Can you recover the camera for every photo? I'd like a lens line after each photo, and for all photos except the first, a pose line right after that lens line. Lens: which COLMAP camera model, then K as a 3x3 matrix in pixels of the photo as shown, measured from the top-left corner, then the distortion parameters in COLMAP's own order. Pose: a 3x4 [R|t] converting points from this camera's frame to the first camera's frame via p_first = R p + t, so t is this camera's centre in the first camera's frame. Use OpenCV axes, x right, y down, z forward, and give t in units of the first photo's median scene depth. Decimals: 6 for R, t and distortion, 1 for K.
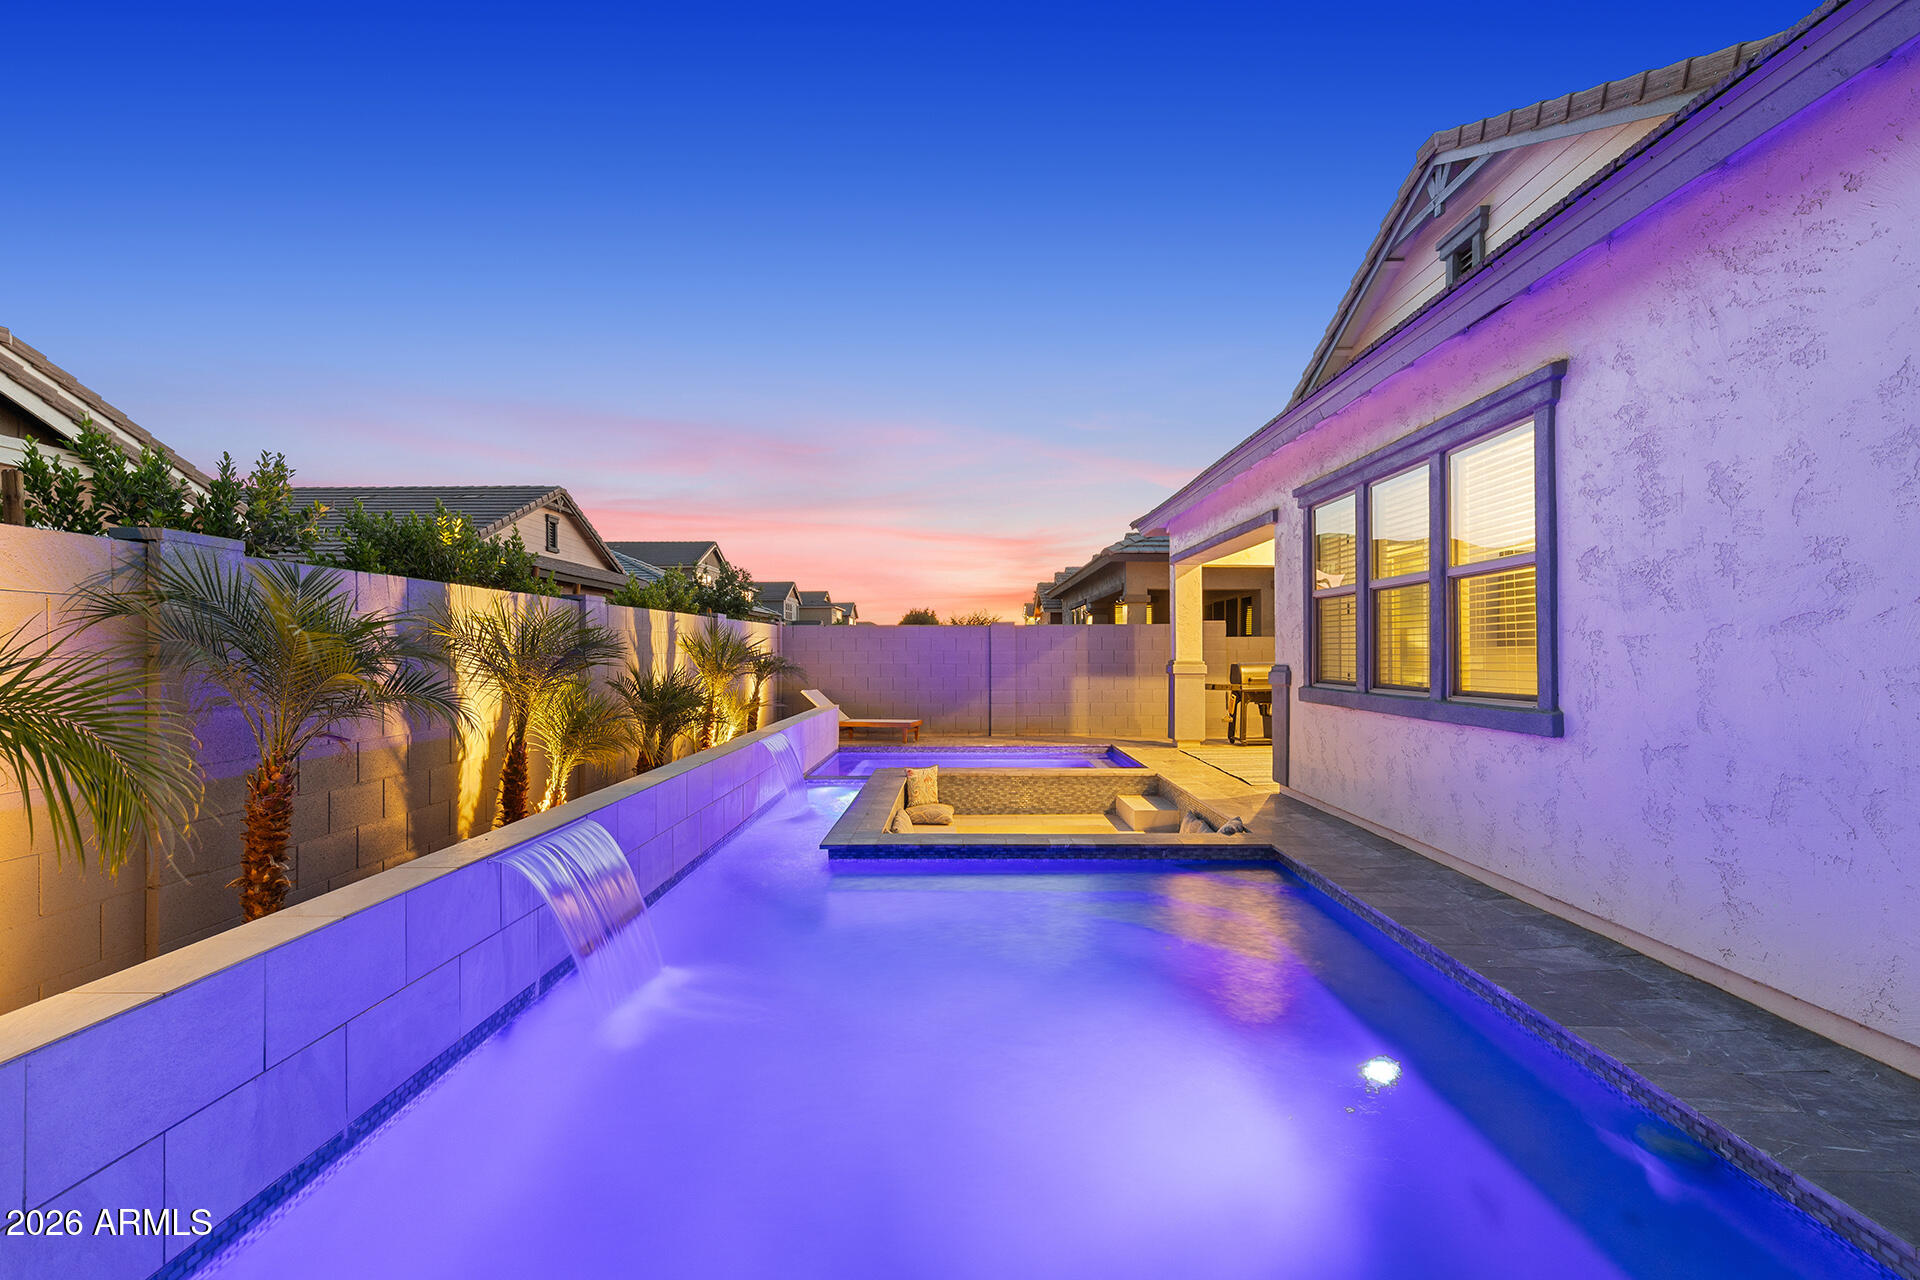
lens RADIAL K [[907.7, 0, 956.3], [0, 907.7, 652.0], [0, 0, 1]] dist [0.000930, -0.000328]
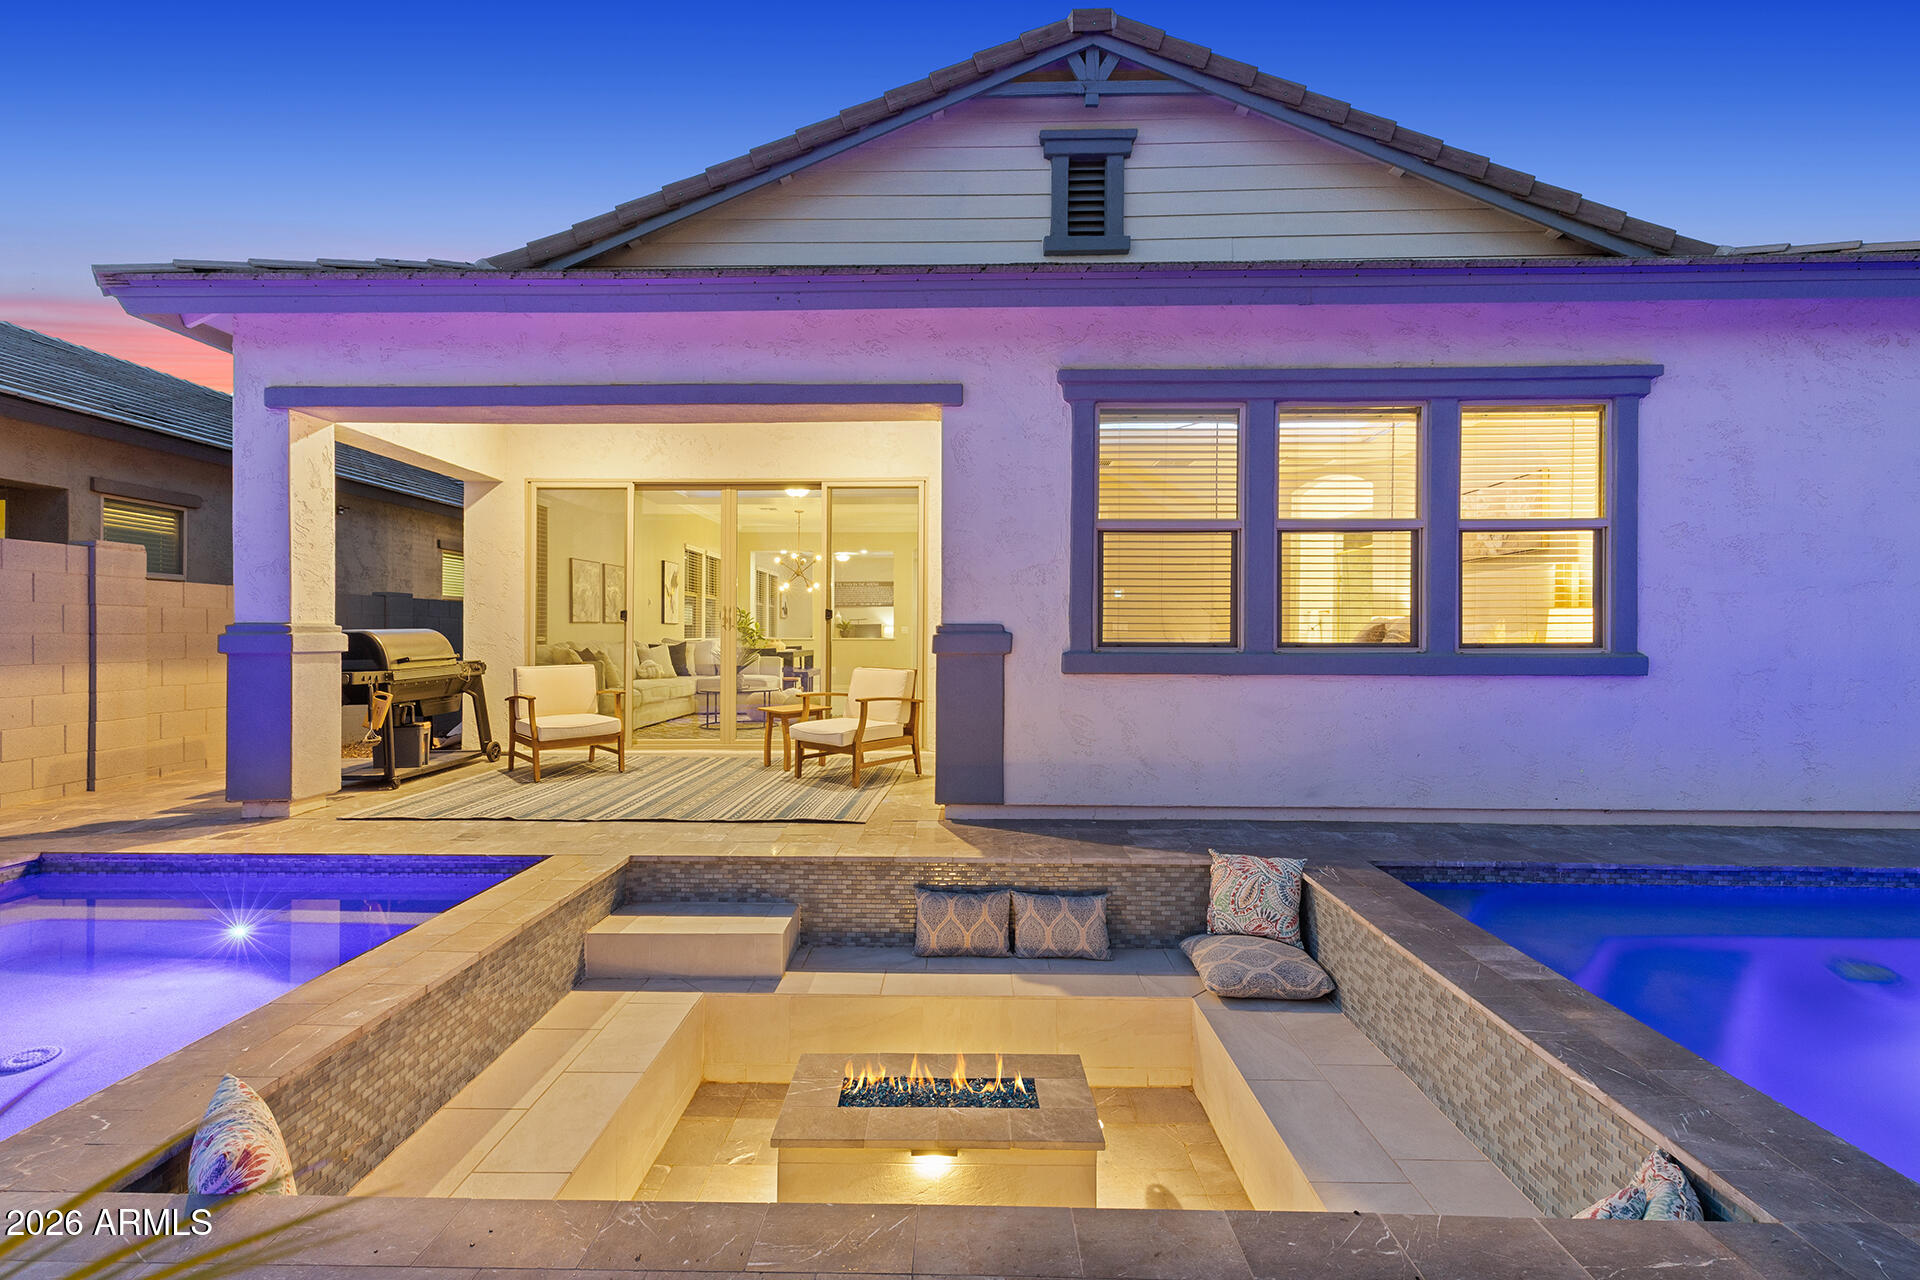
lens RADIAL K [[865.6, 0, 944.4], [0, 865.6, 645.2], [0, 0, 1]] dist [0.011018, 0.000259]
pose [[0.012504, -0.006124, 0.999903, -0.521347], [-0.002699, 0.999977, 0.006158, 0.050416], [-0.999918, -0.002776, 0.012487, 1.941939]]
